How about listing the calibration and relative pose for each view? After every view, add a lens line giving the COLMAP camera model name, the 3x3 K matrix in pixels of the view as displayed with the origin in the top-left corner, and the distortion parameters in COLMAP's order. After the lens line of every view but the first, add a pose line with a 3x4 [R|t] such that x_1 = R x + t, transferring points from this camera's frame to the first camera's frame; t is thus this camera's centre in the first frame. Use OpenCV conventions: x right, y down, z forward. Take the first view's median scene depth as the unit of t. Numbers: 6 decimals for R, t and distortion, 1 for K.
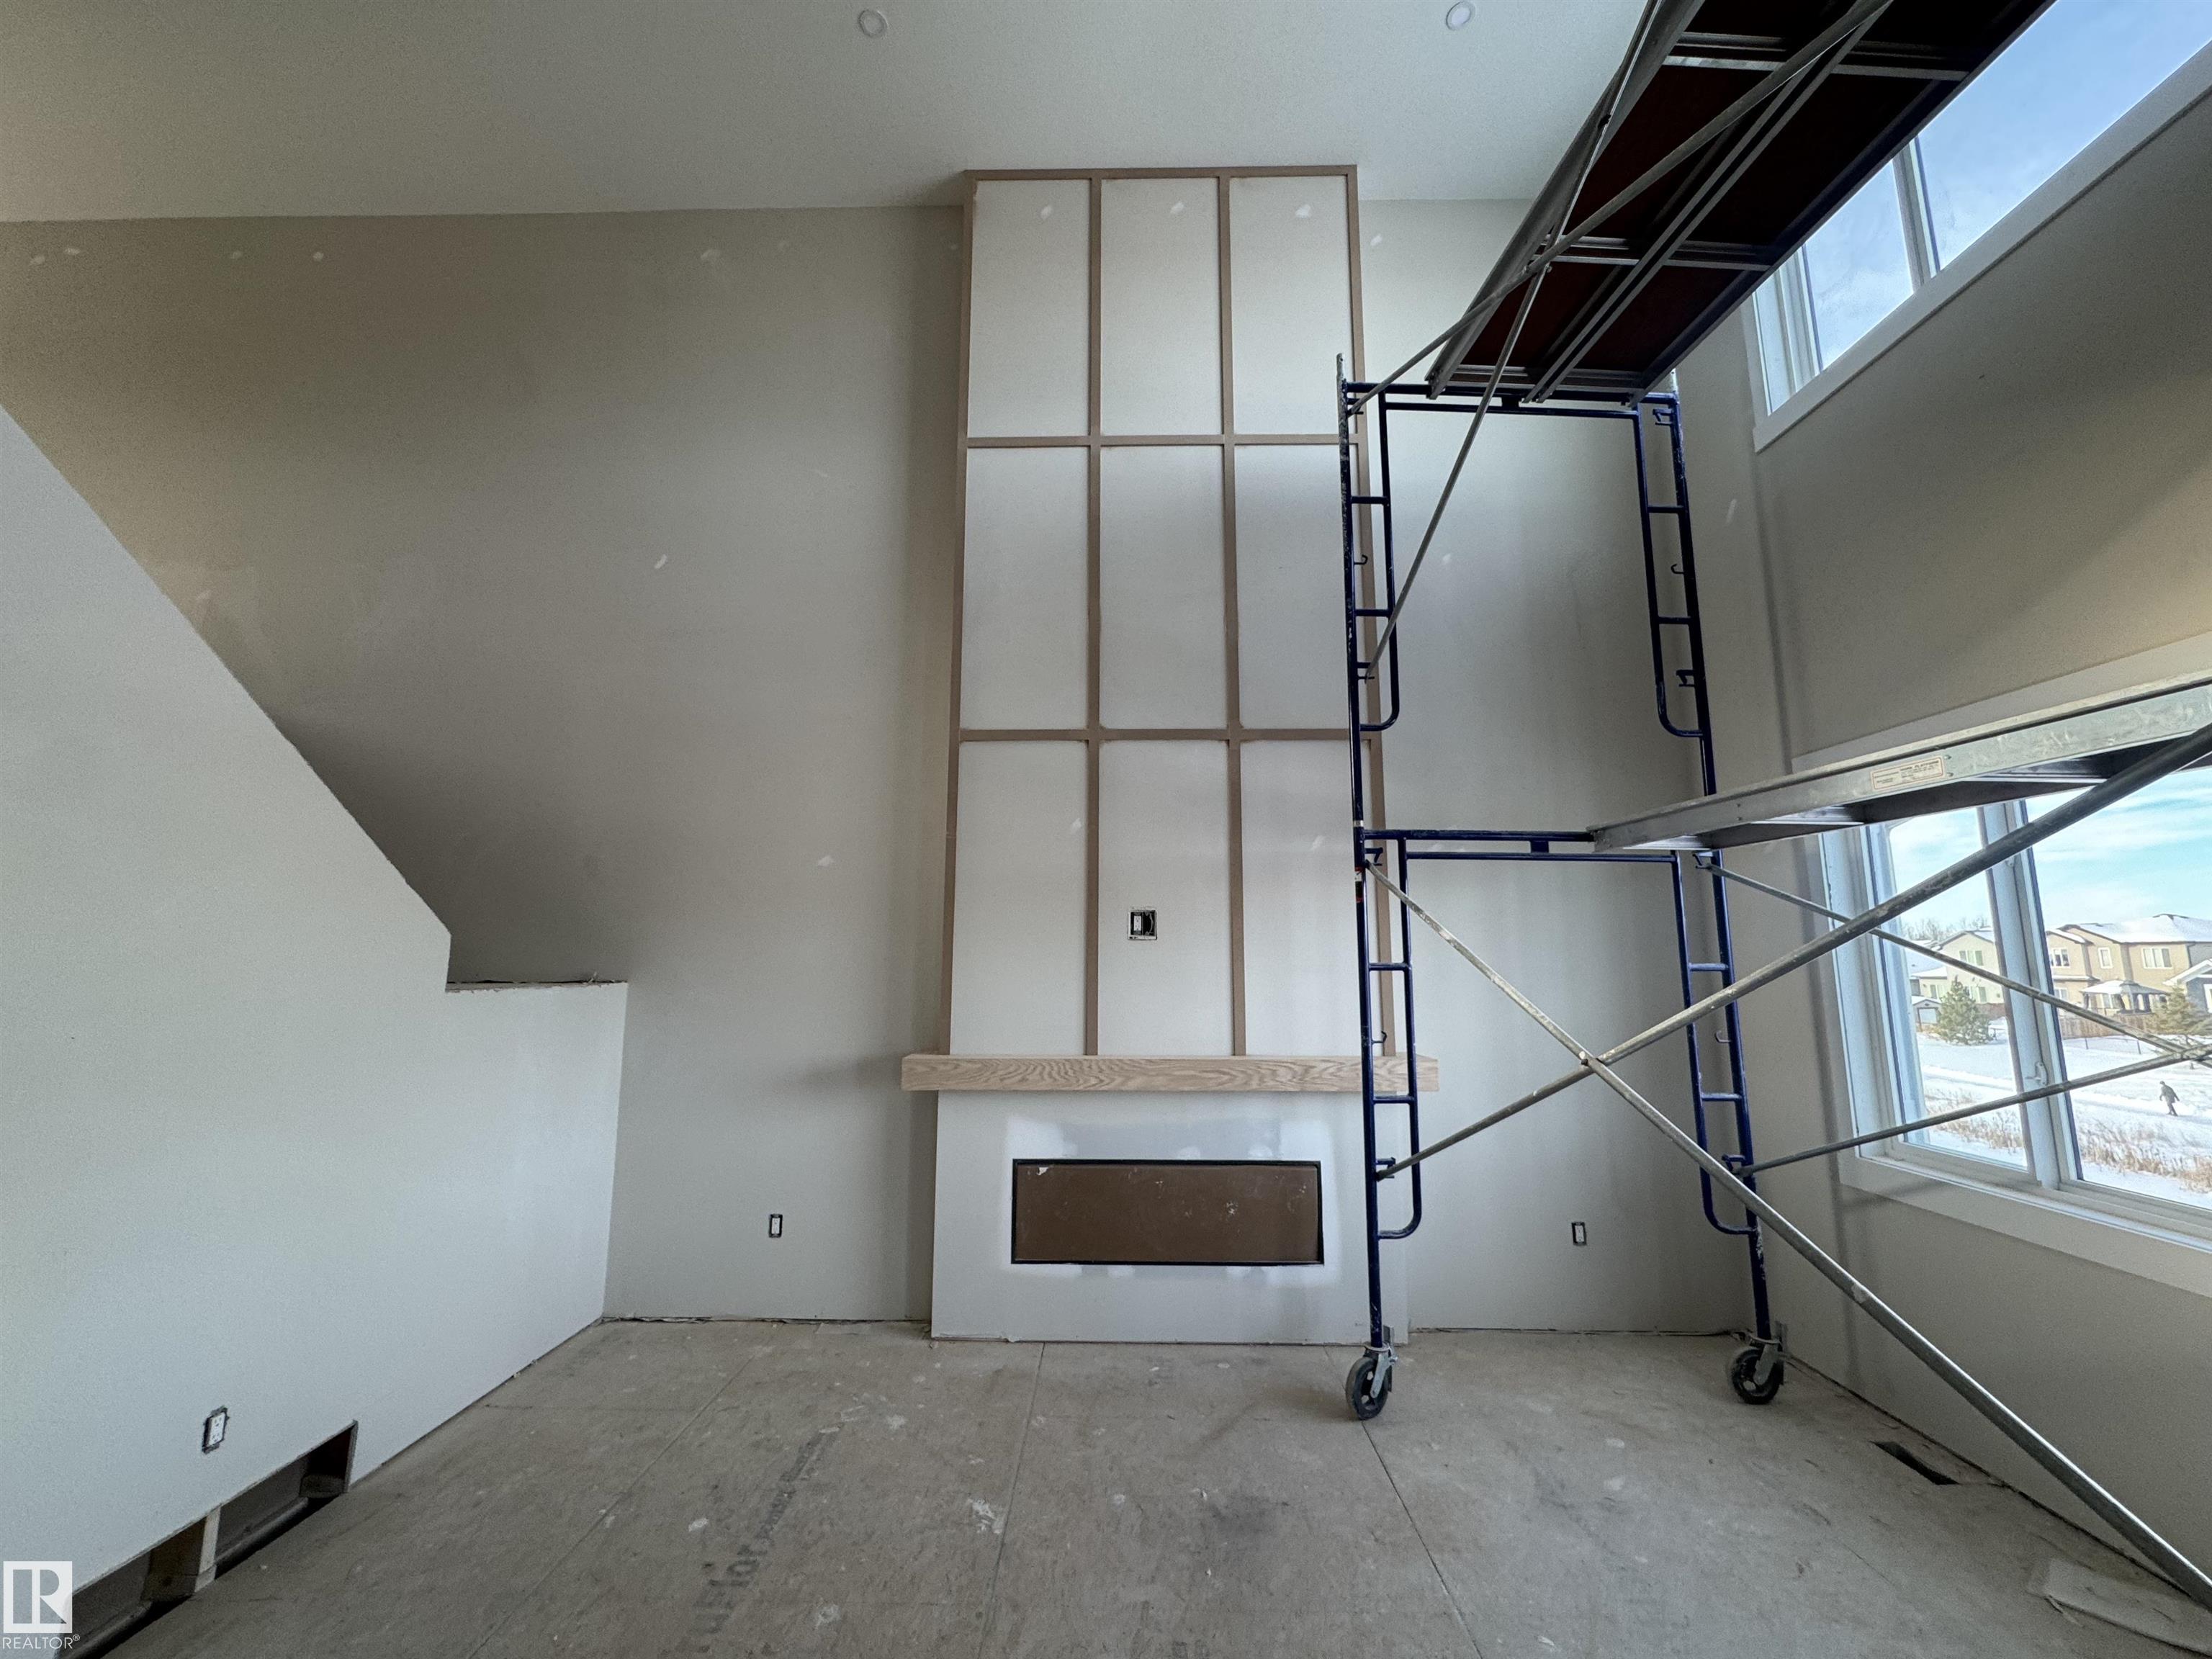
lens RADIAL K [[887.7, 0, 1105.0], [0, 887.7, 825.6], [0, 0, 1]] dist [-0.000348, 0.000393]
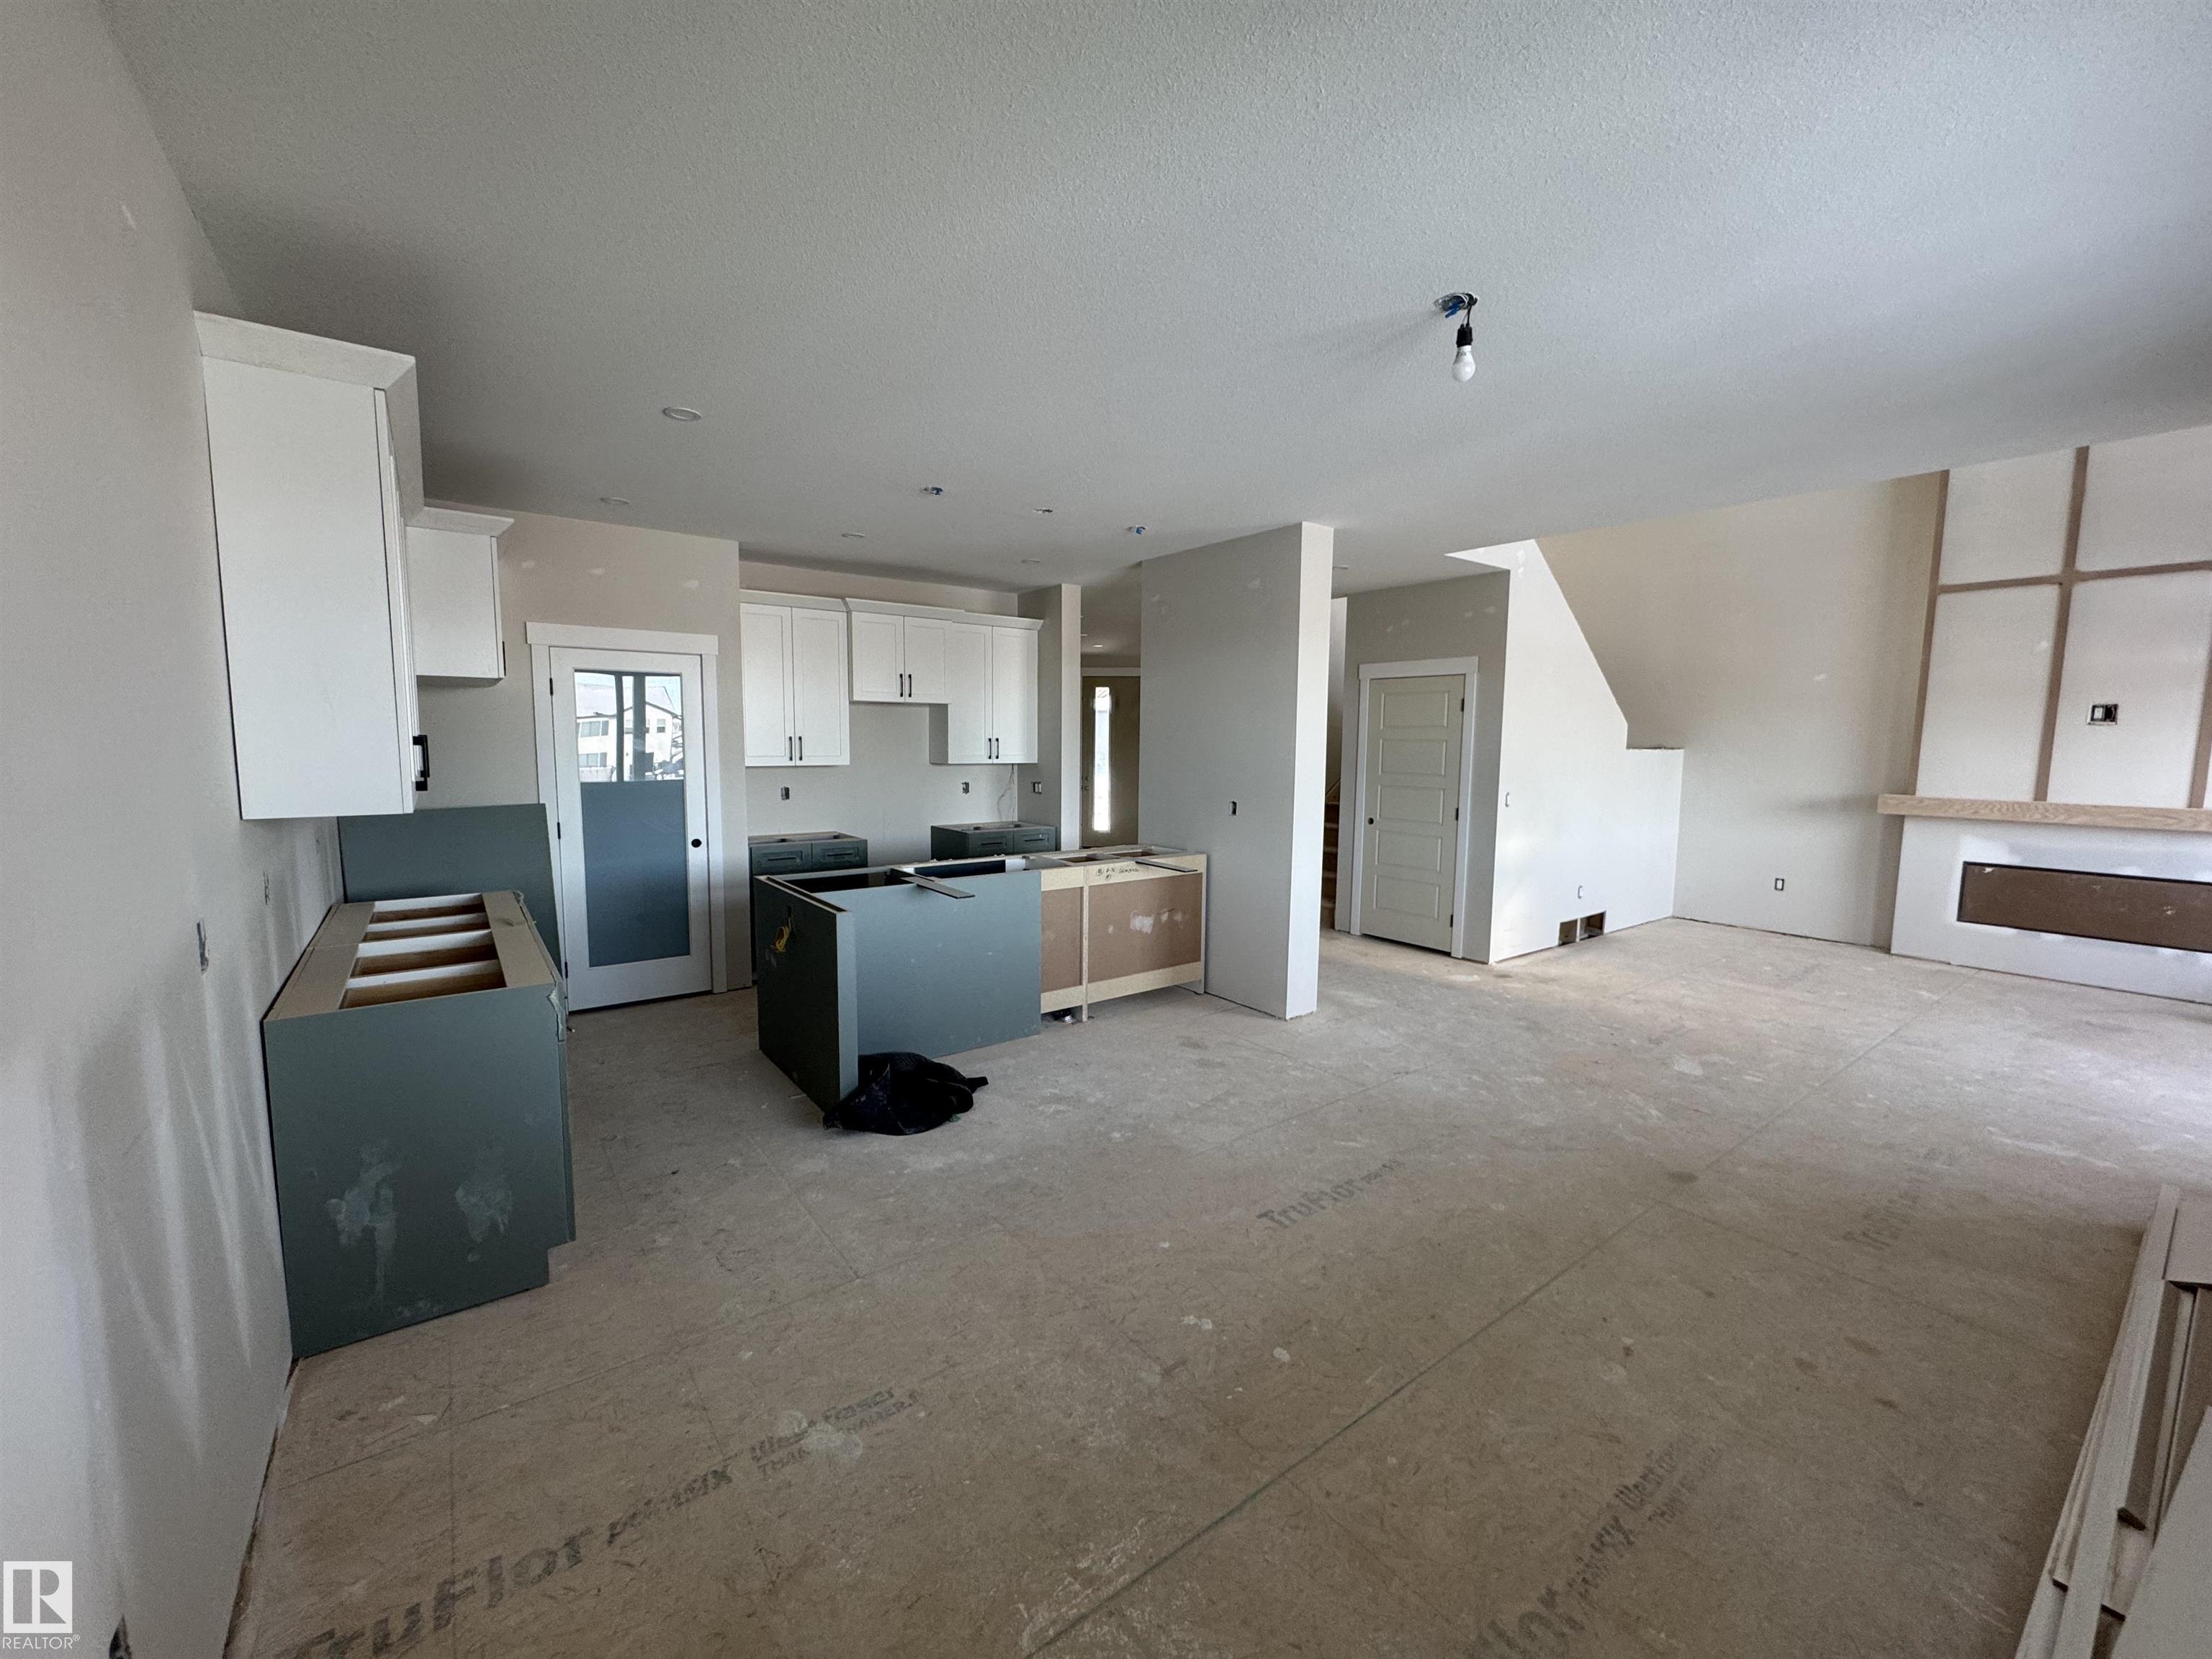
lens RADIAL K [[887.7, 0, 1104.6], [0, 887.7, 827.8], [0, 0, 1]] dist [-0.000348, 0.000393]
pose [[0.608086, 0.084883, -0.789320, 0.218592], [0.107782, 0.976234, 0.188018, -0.157447], [0.786520, -0.199406, 0.584485, -1.178421]]
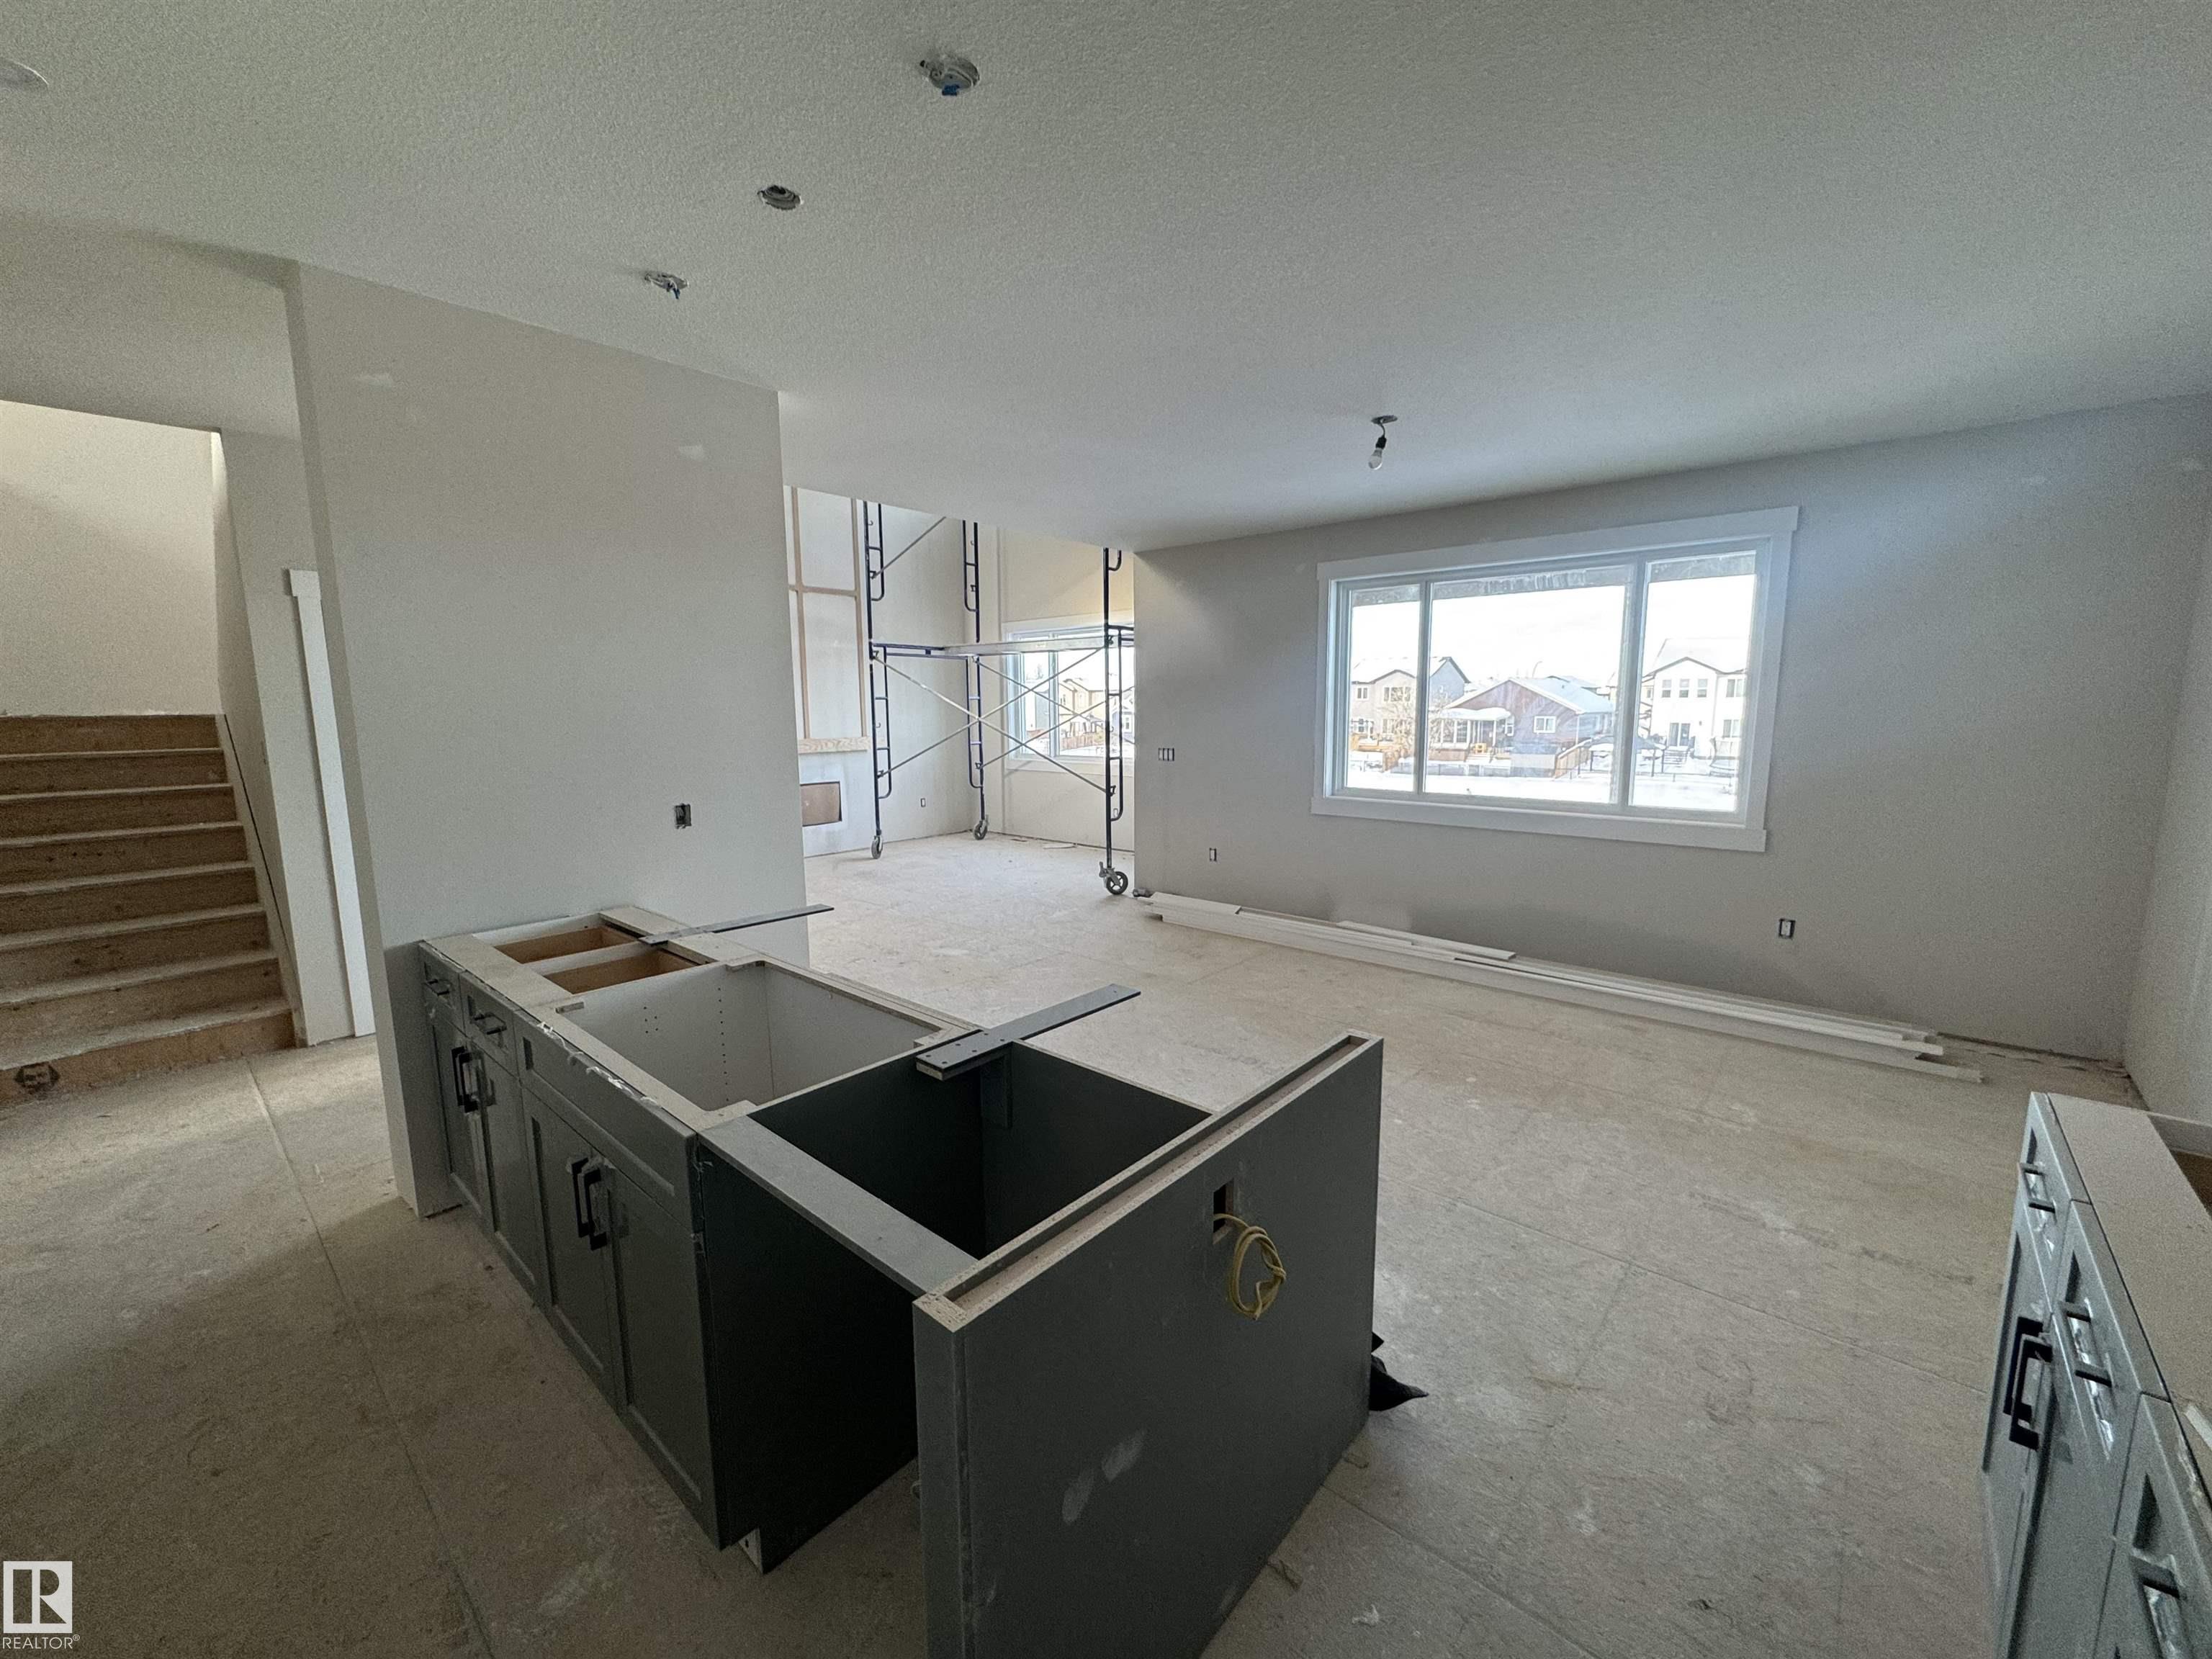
lens RADIAL K [[887.7, 0, 1104.1], [0, 887.7, 828.7], [0, 0, 1]] dist [-0.000348, 0.000393]
pose [[0.648983, -0.115567, 0.751974, -1.109584], [-0.102311, 0.966161, 0.236783, -0.134833], [-0.753892, -0.230604, 0.615198, -1.033164]]
